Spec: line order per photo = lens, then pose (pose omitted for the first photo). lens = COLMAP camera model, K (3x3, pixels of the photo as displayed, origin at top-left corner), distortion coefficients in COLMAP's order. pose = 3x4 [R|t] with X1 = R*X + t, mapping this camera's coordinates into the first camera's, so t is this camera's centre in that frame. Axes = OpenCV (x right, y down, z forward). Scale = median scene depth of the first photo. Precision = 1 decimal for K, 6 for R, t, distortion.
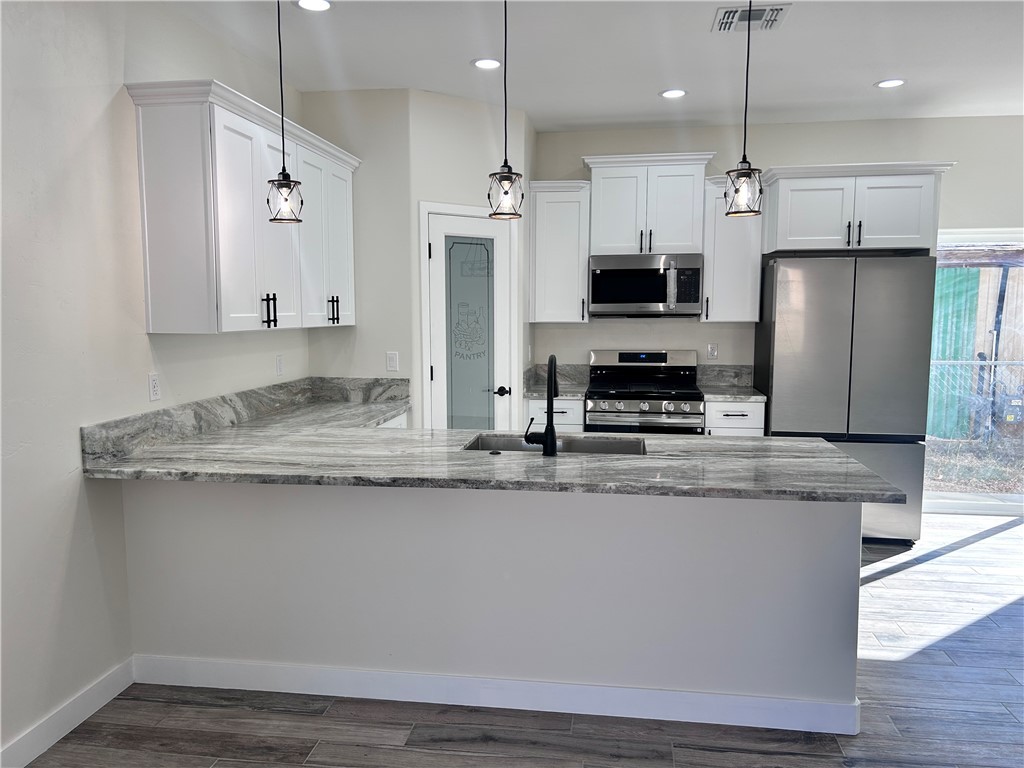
lens RADIAL K [[775.0, 0, 511.6], [0, 775.0, 388.3], [0, 0, 1]] dist [0.075725, -0.094446]
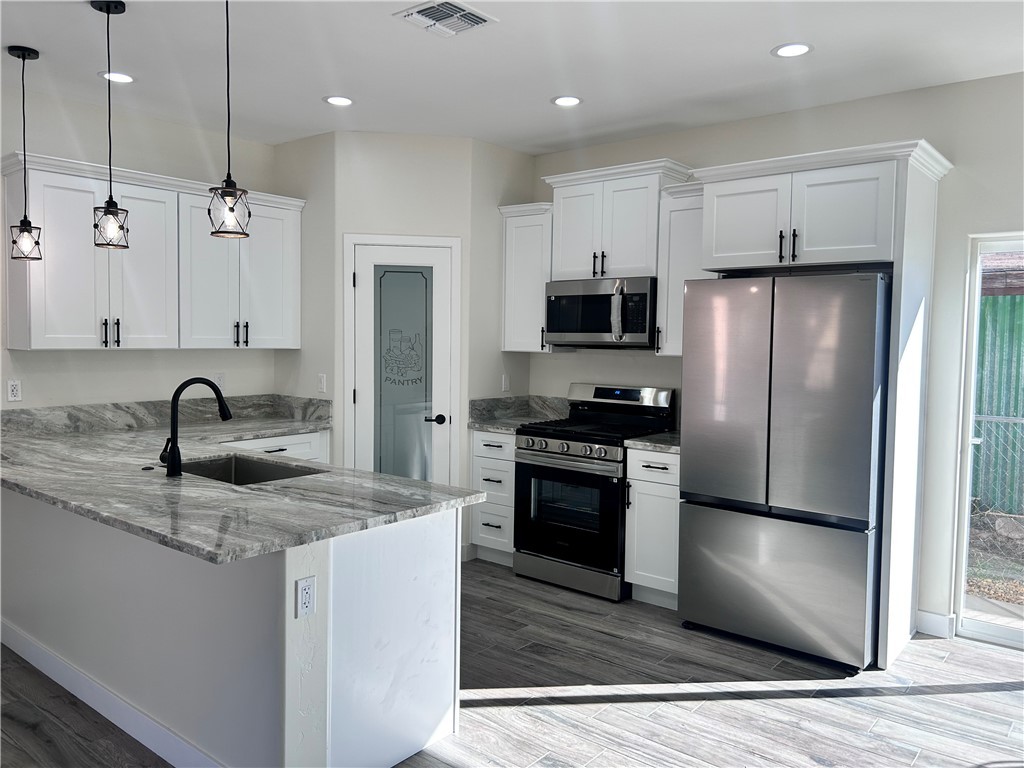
lens RADIAL K [[767.9, 0, 511.6], [0, 767.9, 379.1], [0, 0, 1]] dist [0.070221, -0.082703]
pose [[0.855726, 0.042522, -0.515679, 0.612152], [-0.068055, 0.997209, -0.030703, -0.025475], [0.512934, 0.061368, 0.856232, 0.221445]]
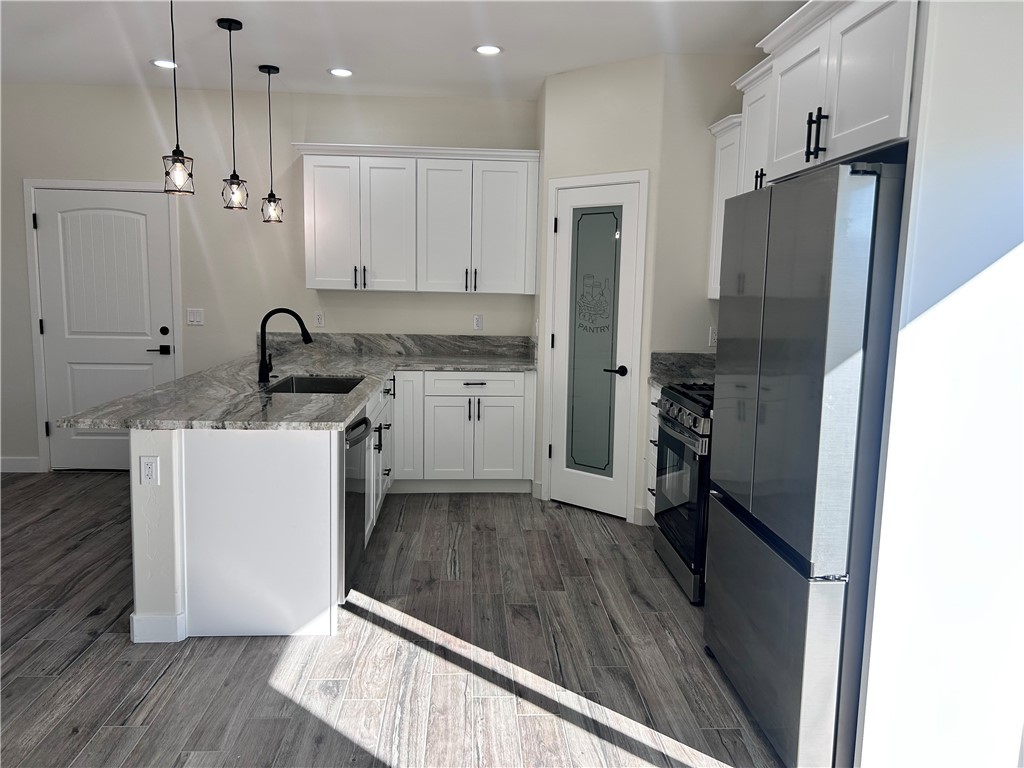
lens RADIAL K [[767.9, 0, 517.1], [0, 767.9, 386.6], [0, 0, 1]] dist [0.071271, -0.087318]
pose [[0.195916, 0.136517, -0.971072, 0.926259], [-0.120854, 0.986074, 0.114243, -0.072632], [0.973145, 0.094976, 0.209686, 0.739395]]
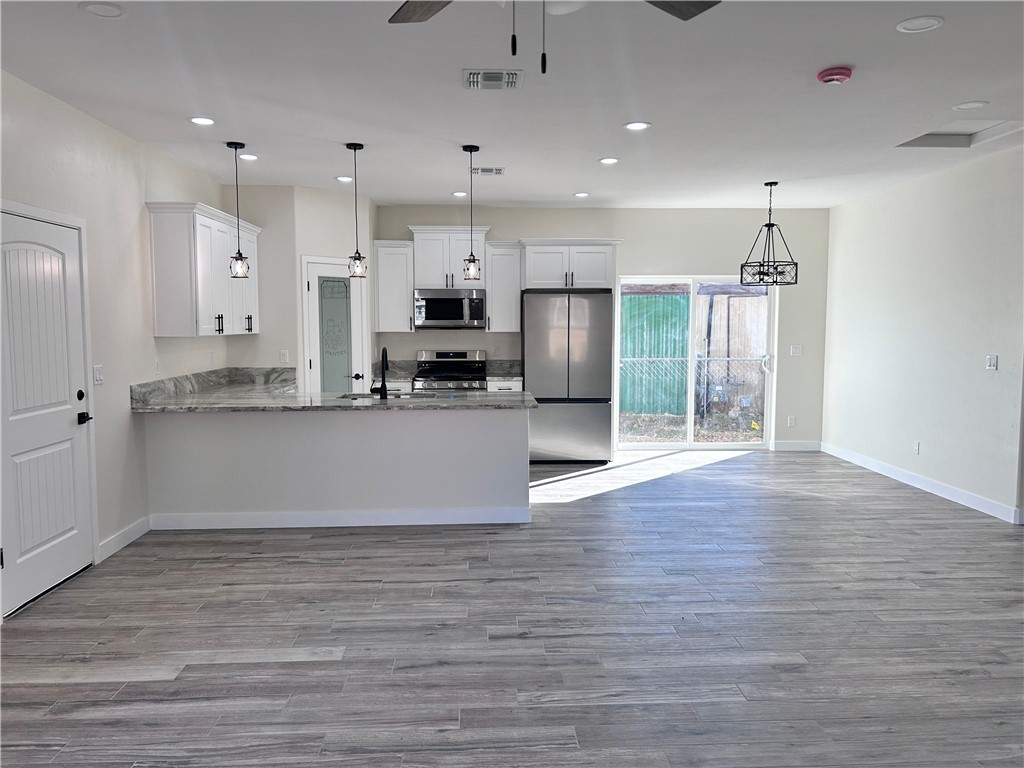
lens RADIAL K [[770.1, 0, 518.1], [0, 770.1, 384.9], [0, 0, 1]] dist [0.076300, -0.088945]
pose [[0.981000, -0.014688, 0.193451, 0.004497], [0.018902, 0.999622, -0.019956, 0.061222], [-0.193085, 0.023234, 0.980907, -0.609988]]
